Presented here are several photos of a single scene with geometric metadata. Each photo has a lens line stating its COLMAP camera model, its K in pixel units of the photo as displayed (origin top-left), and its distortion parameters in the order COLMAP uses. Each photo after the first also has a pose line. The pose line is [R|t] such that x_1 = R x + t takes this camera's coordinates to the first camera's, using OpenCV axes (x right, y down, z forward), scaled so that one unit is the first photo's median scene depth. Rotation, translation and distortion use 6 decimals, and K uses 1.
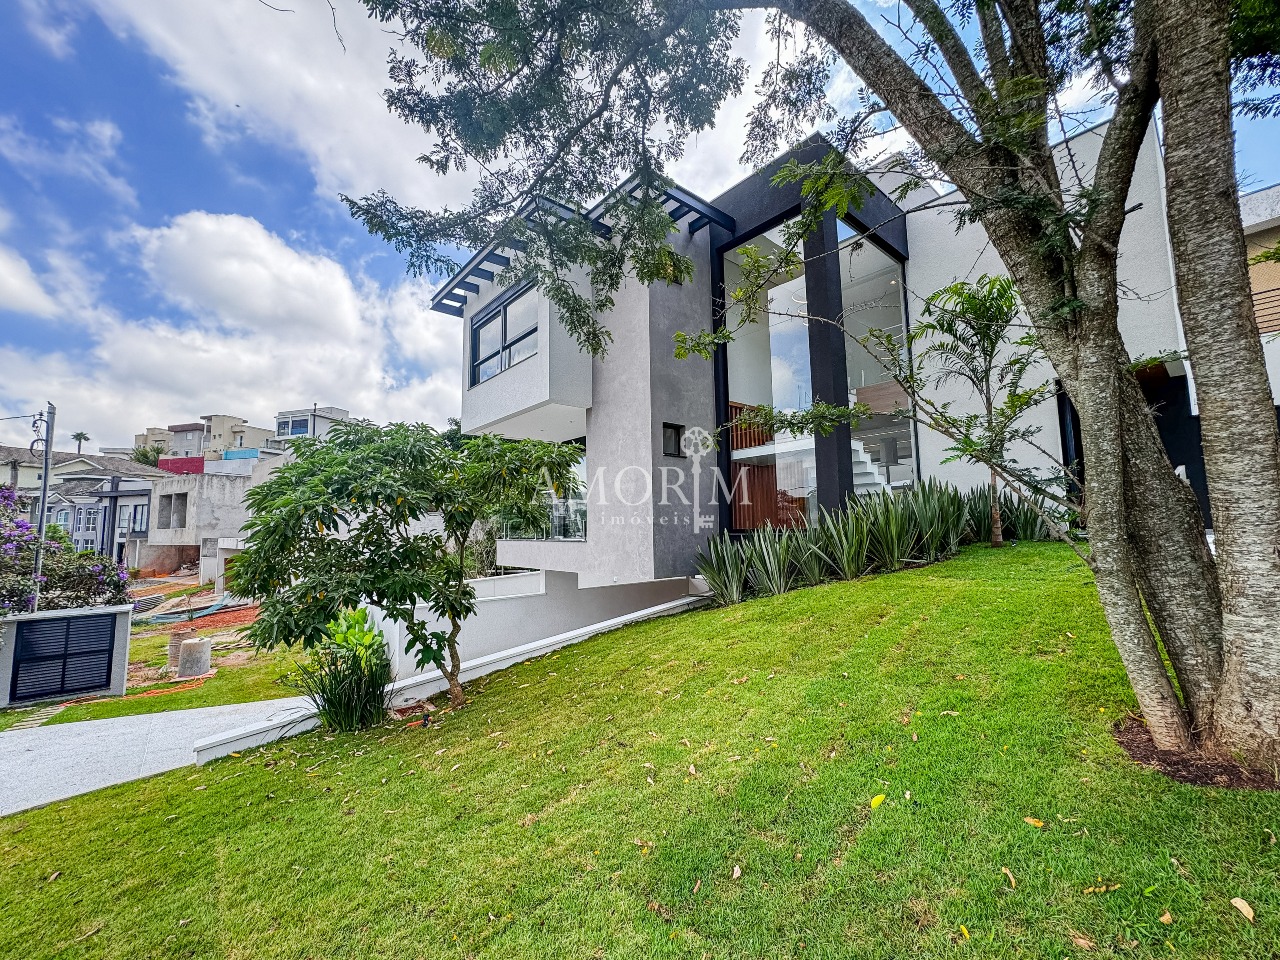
lens RADIAL K [[514.0, 0, 640.0], [0, 514.0, 480.0], [0, 0, 1]] dist [-0.001957, -0.000102]
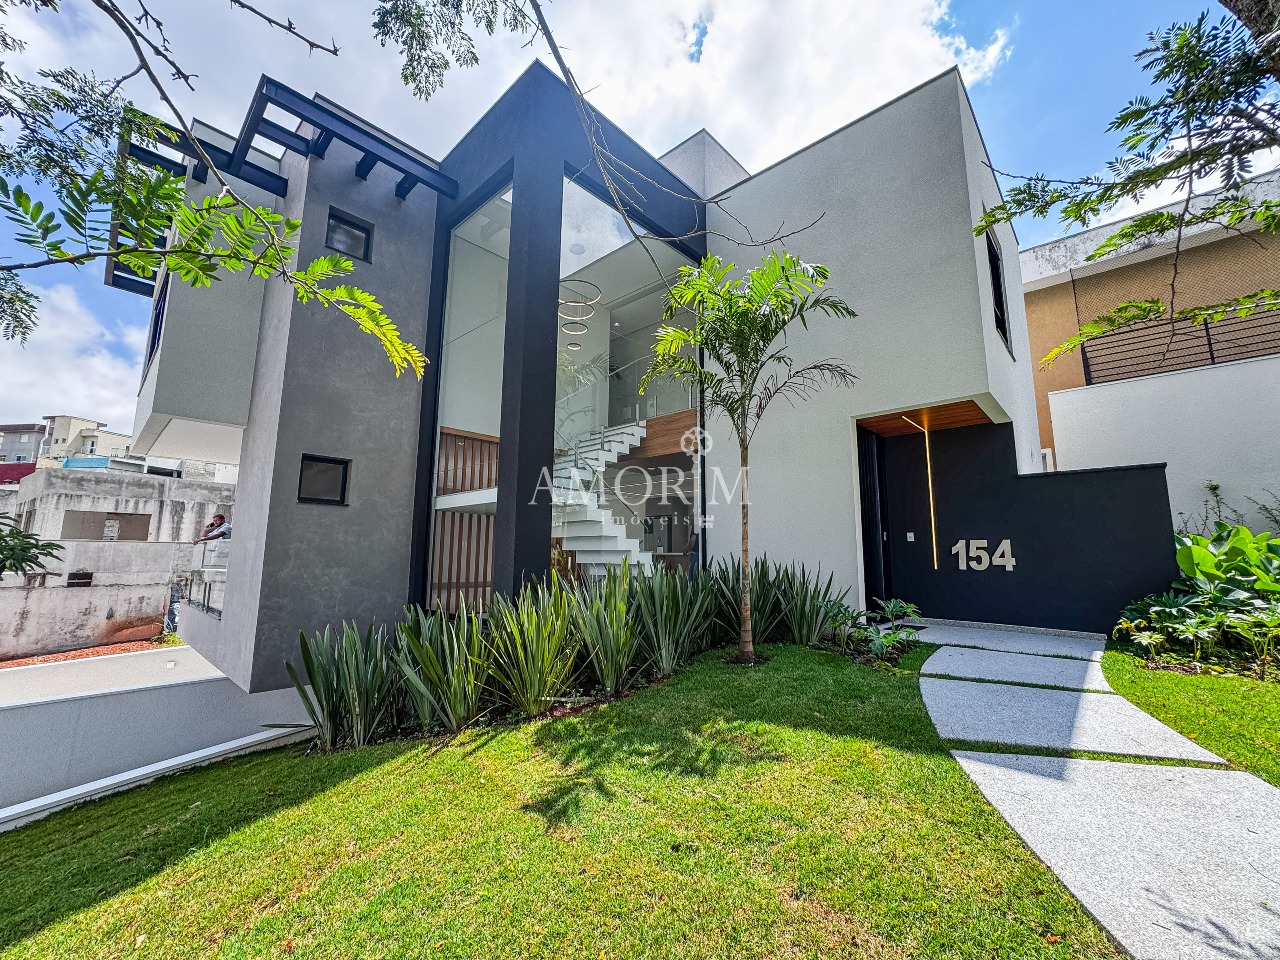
lens RADIAL K [[520.9, 0, 640.0], [0, 520.9, 480.0], [0, 0, 1]] dist [0.005965, 0.000349]
pose [[0.995564, 0.038967, 0.085642, 0.392913], [-0.034792, 0.998158, -0.049707, -0.052657], [-0.087422, 0.046506, 0.995085, 0.256431]]
